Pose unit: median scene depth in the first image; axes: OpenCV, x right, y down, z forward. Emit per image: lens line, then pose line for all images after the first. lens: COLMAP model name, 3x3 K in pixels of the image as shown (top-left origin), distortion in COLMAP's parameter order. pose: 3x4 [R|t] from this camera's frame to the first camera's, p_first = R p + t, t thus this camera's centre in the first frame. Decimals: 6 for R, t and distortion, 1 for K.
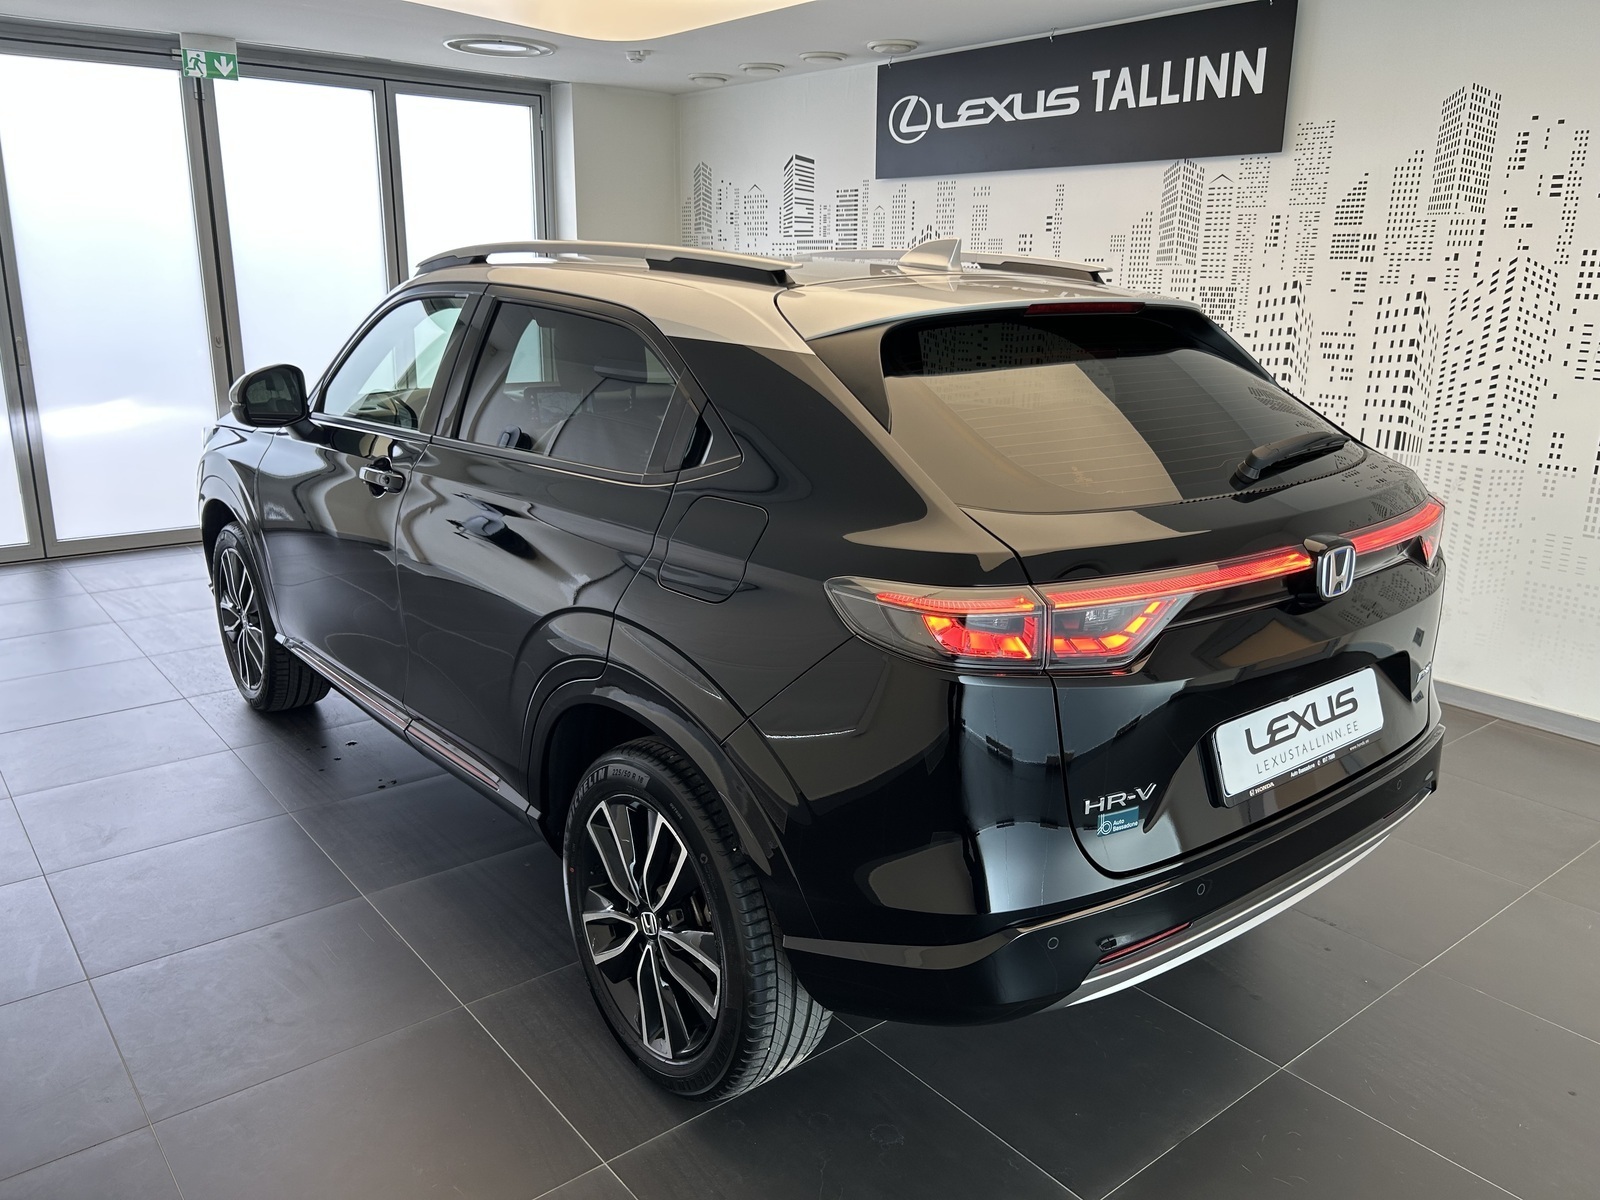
lens RADIAL K [[1229.4, 0, 798.1], [0, 1229.4, 561.0], [0, 0, 1]] dist [0.035308, -0.000417]
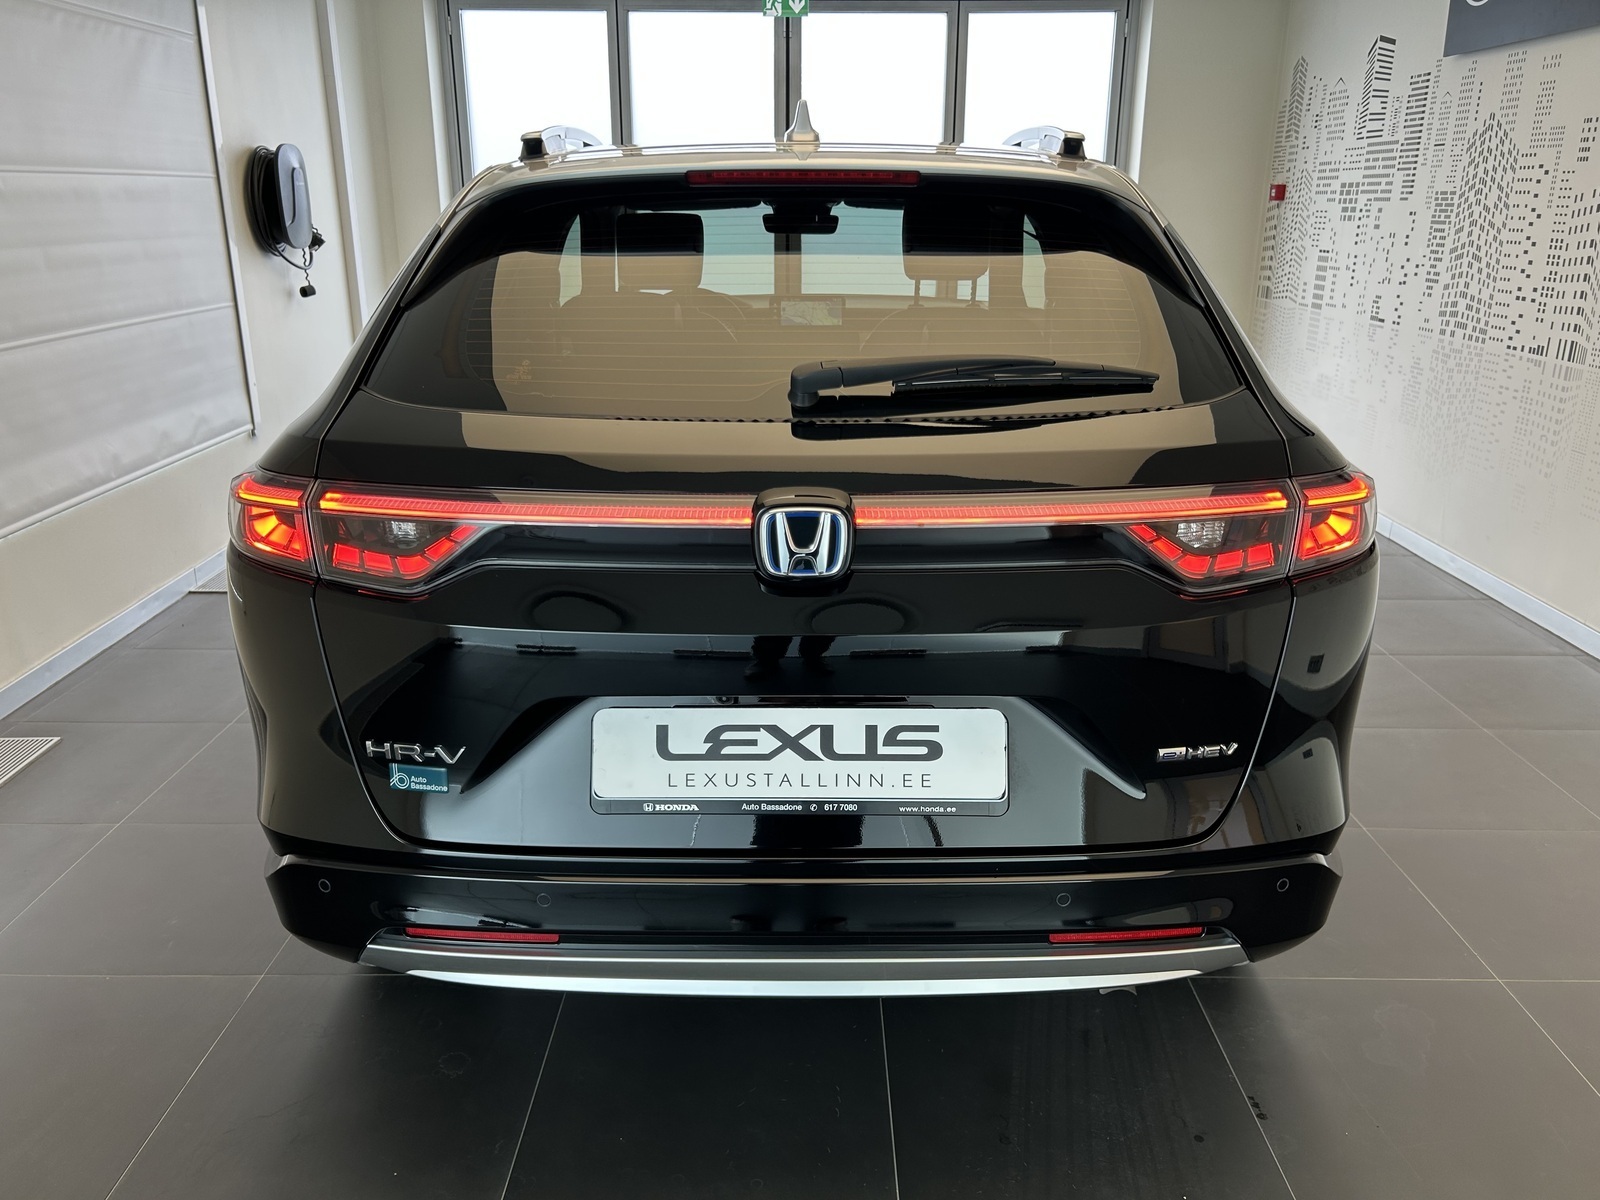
lens RADIAL K [[1166.1, 0, 801.7], [0, 1166.1, 579.5], [0, 0, 1]] dist [0.105480, -0.124164]
pose [[0.776021, 0.184139, -0.603229, 0.283940], [-0.142152, 0.982887, 0.117161, -0.015875], [0.614479, -0.005169, 0.788916, 0.164525]]
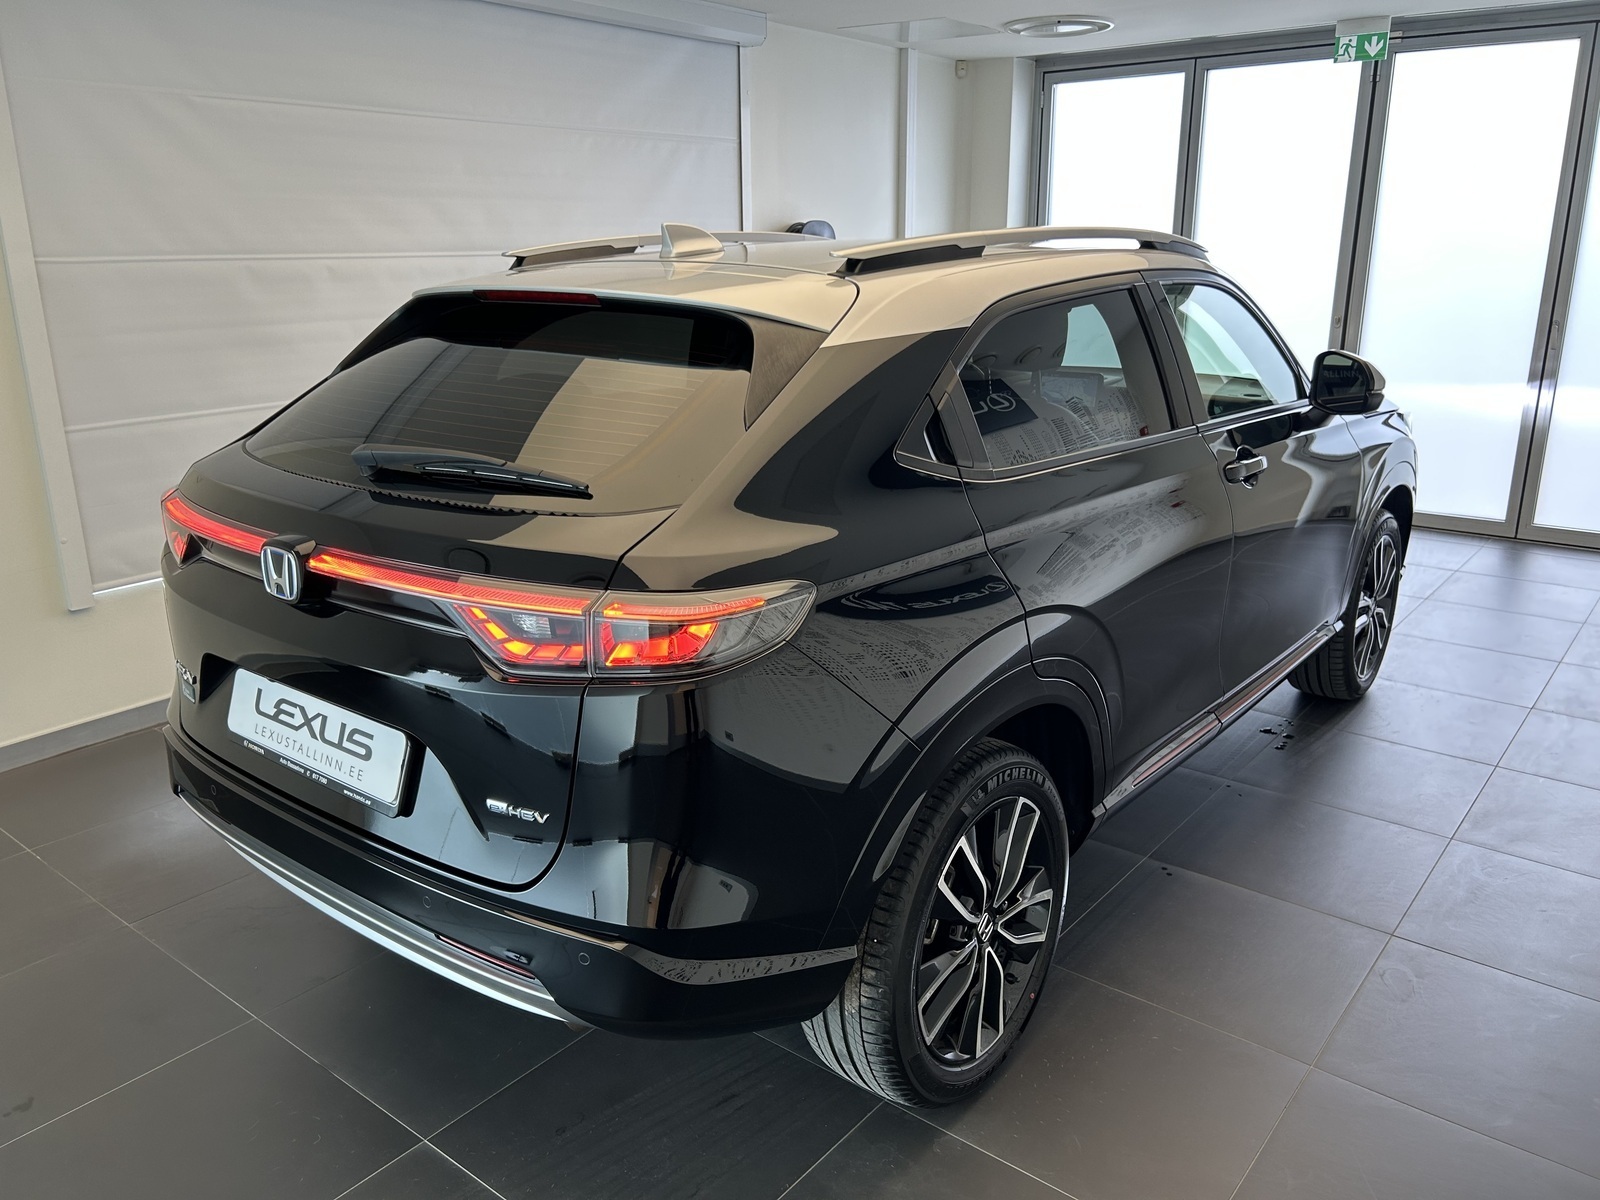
lens RADIAL K [[1199.9, 0, 800.0], [0, 1199.9, 600.0], [0, 0, 1]] dist [0.103739, -0.156967]
pose [[0.214577, 0.266429, -0.939666, 0.479621], [-0.222459, 0.950120, 0.218594, -0.090319], [0.951035, 0.162132, 0.263144, 0.388037]]
